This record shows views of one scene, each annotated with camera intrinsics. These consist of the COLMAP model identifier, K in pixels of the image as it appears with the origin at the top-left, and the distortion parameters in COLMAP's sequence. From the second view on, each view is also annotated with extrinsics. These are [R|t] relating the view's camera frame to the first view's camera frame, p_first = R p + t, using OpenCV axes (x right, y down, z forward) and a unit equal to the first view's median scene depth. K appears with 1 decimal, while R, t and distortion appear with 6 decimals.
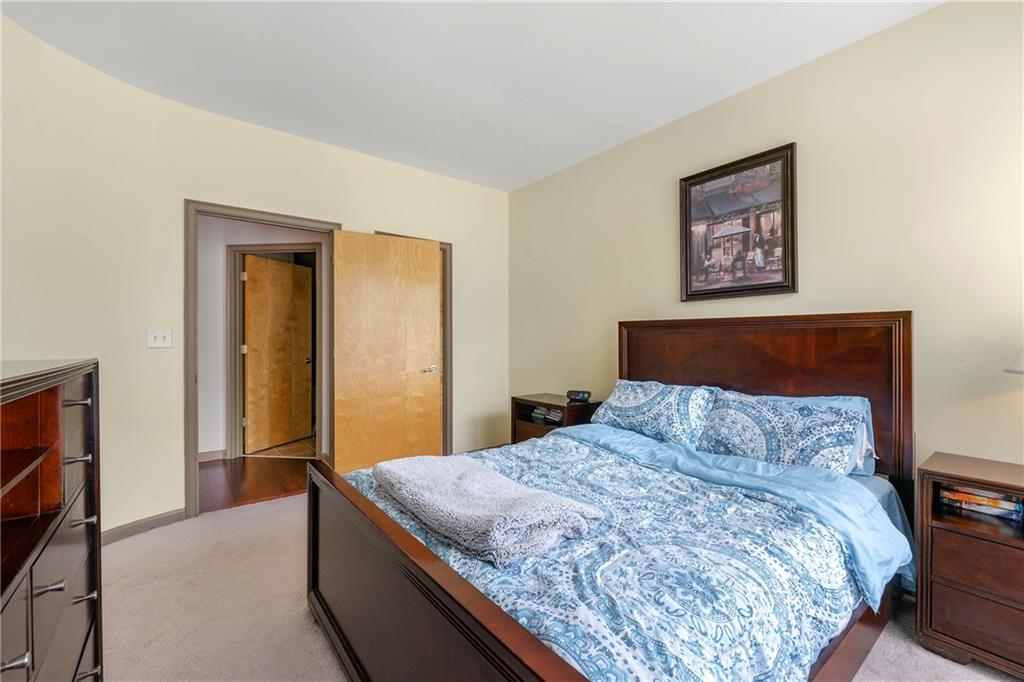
lens RADIAL K [[420.5, 0, 513.2], [0, 420.5, 337.3], [0, 0, 1]] dist [-0.002593, -0.000441]
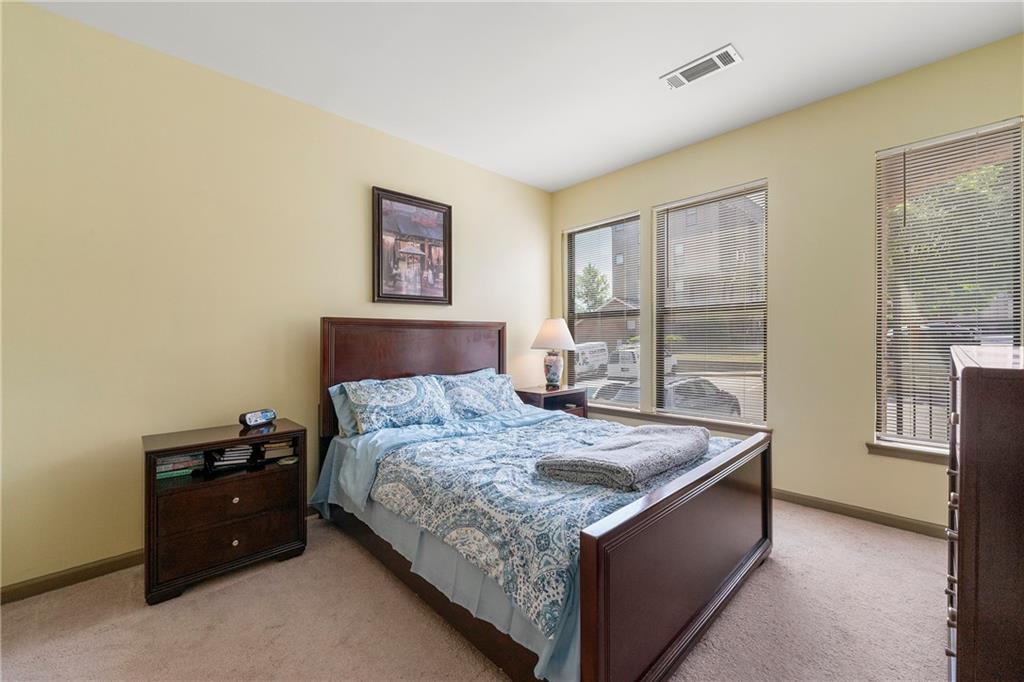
lens RADIAL K [[420.5, 0, 514.2], [0, 420.5, 340.2], [0, 0, 1]] dist [-0.002593, -0.000441]
pose [[-0.104882, -0.008325, 0.994450, -0.765795], [0.003887, 0.999954, 0.008781, 0.004080], [-0.994477, 0.004786, -0.104844, 0.838133]]
